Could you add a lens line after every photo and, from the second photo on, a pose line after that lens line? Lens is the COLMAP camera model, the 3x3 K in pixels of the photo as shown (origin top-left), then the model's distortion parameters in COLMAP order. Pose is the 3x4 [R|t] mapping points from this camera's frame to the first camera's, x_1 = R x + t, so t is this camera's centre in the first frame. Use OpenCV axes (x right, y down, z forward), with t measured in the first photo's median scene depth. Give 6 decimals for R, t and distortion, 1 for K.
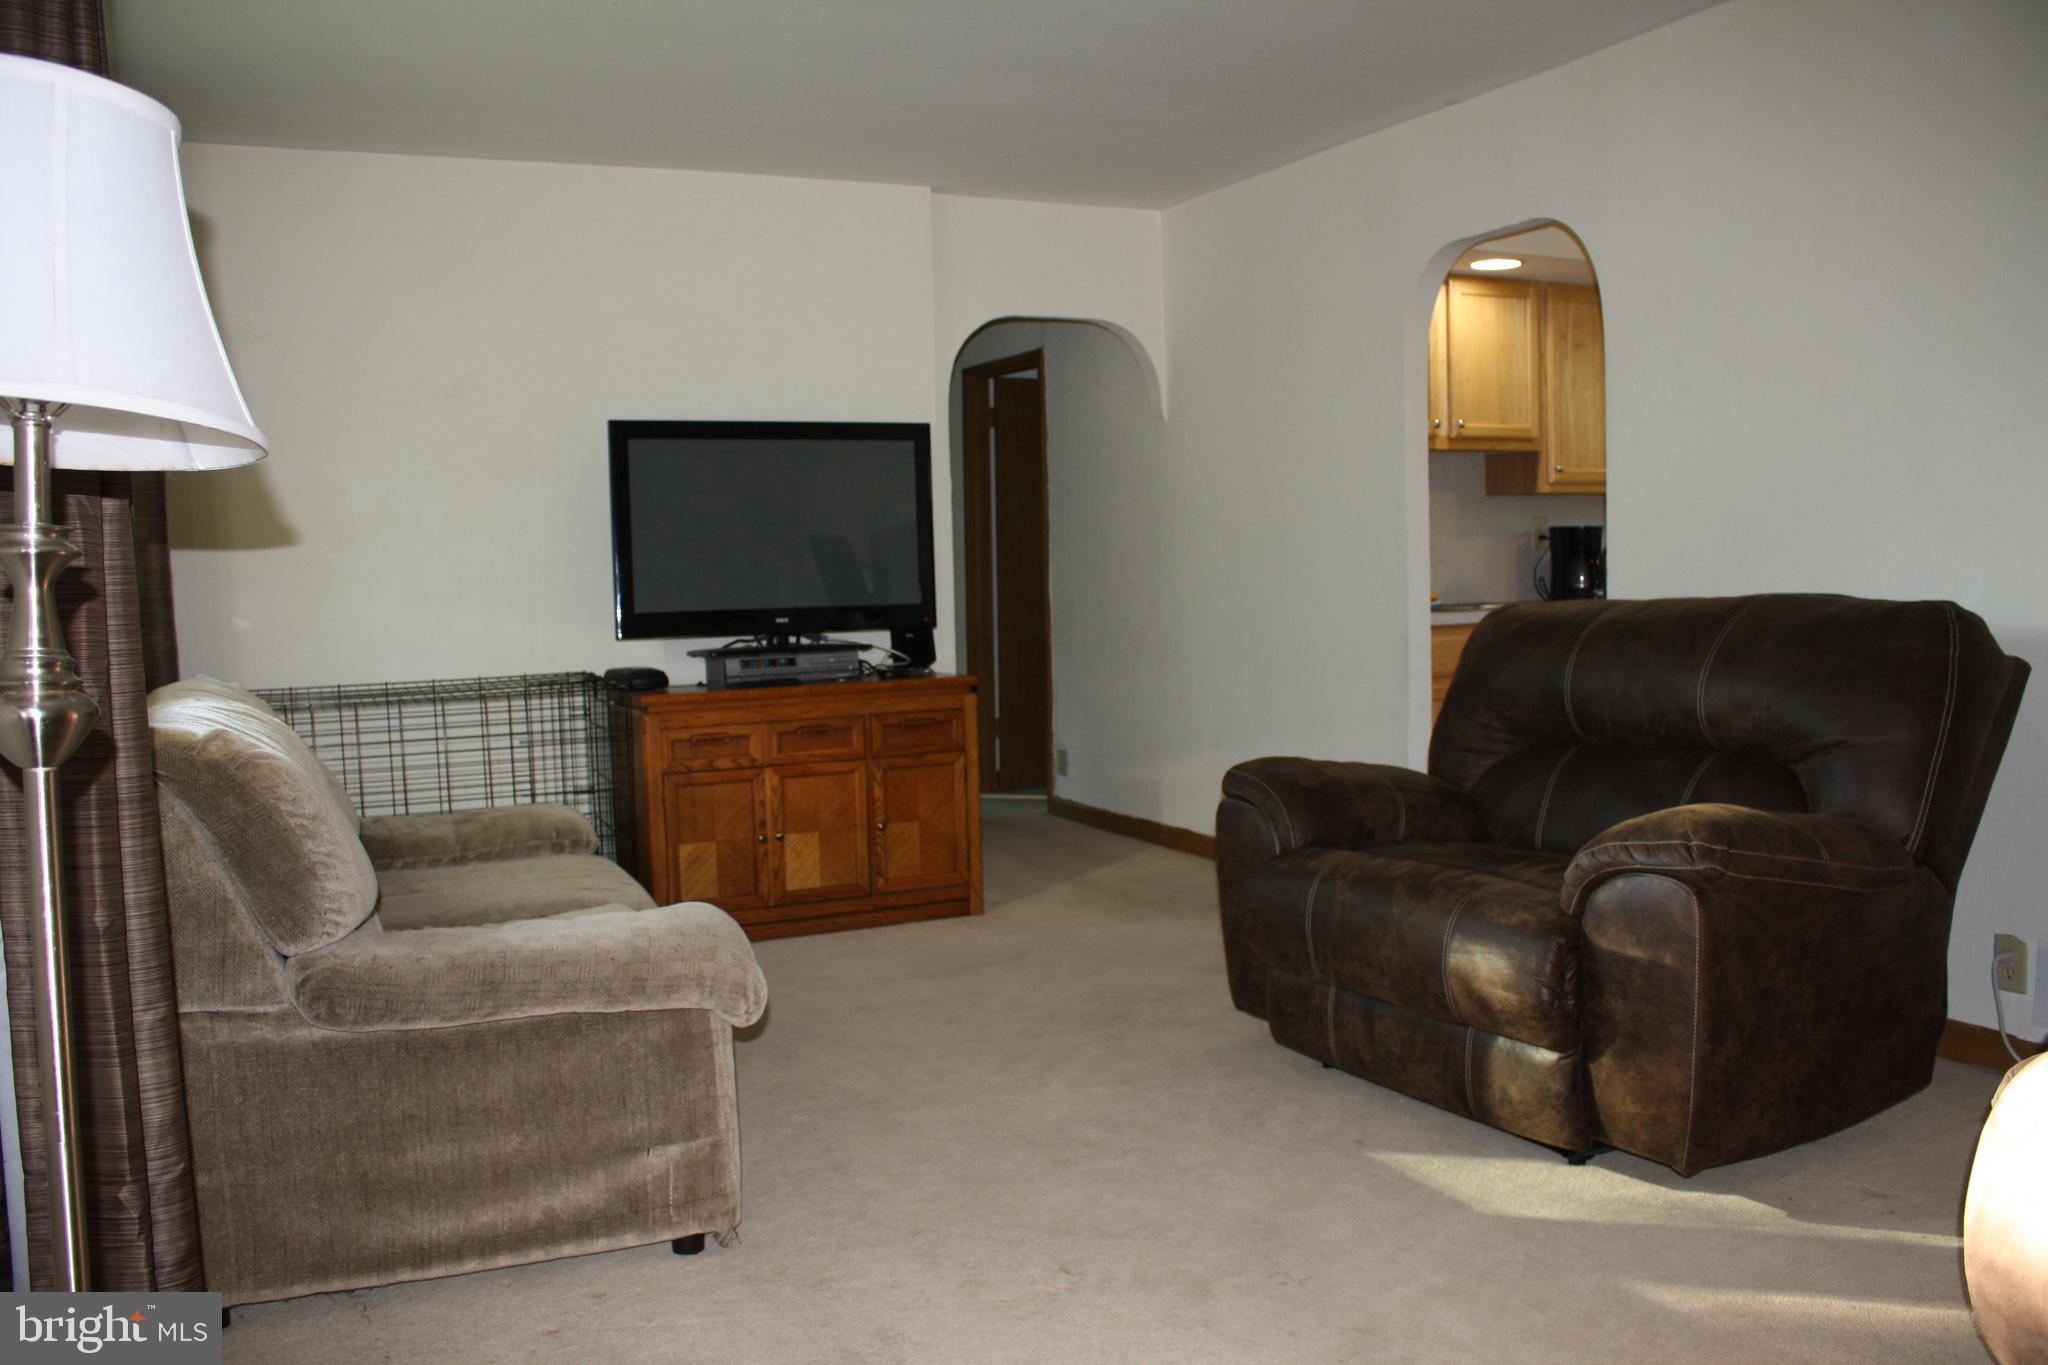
lens RADIAL K [[1718.7, 0, 1016.3], [0, 1718.7, 709.6], [0, 0, 1]] dist [-0.123695, 0.002862]
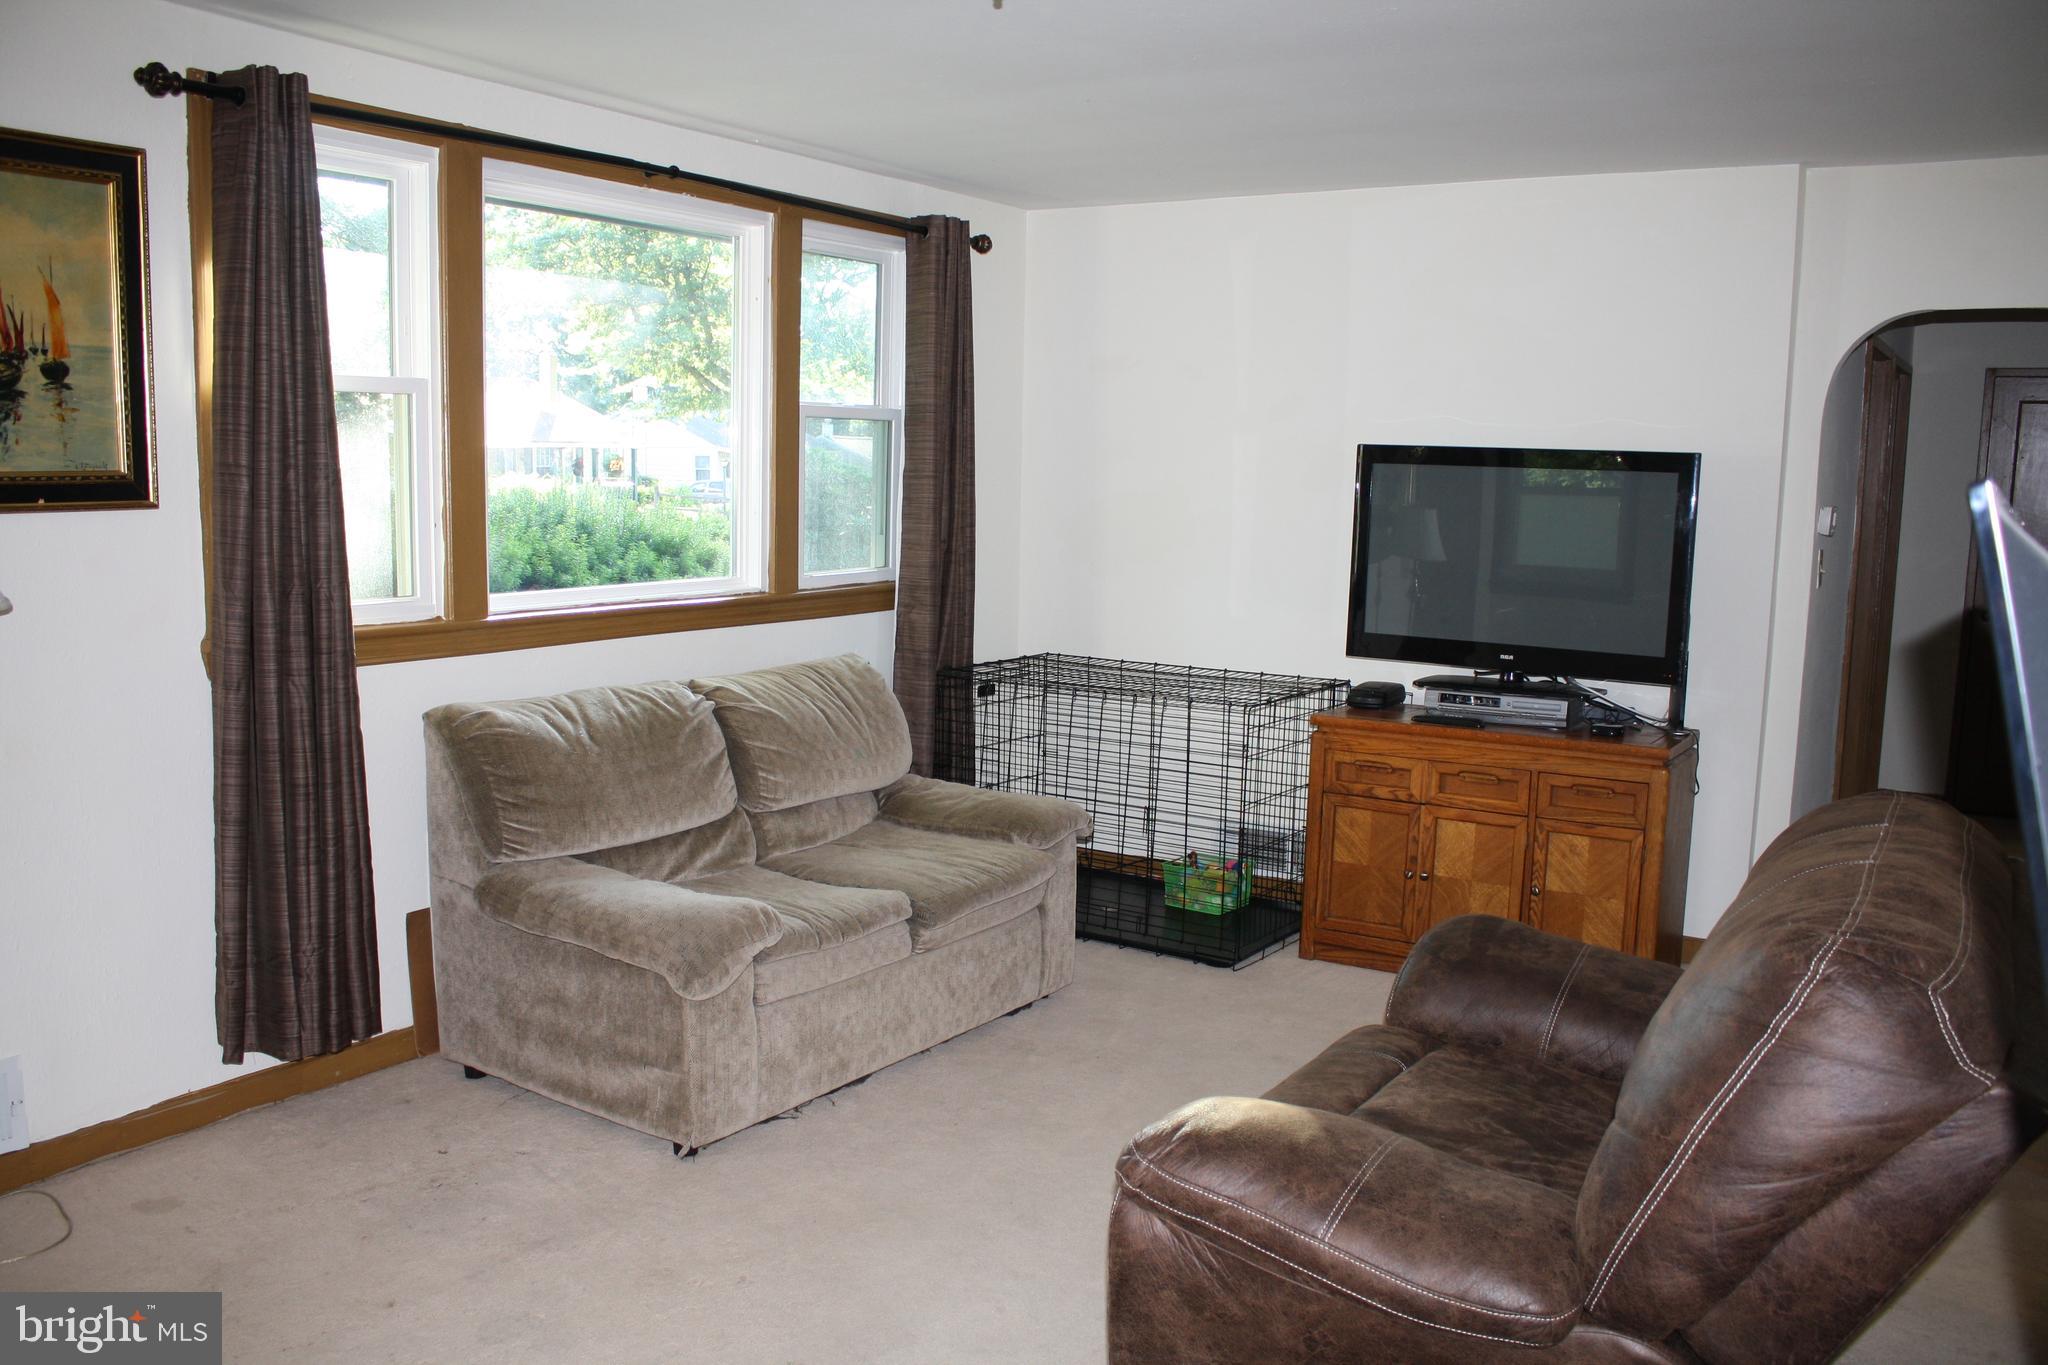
lens RADIAL K [[1718.7, 0, 1016.3], [0, 1718.7, 709.6], [0, 0, 1]] dist [-0.123695, 0.002862]
pose [[0.526498, 0.157819, -0.835400, 0.538980], [-0.105742, 0.987145, 0.119844, -0.112607], [0.843575, 0.025239, 0.536418, 0.272348]]
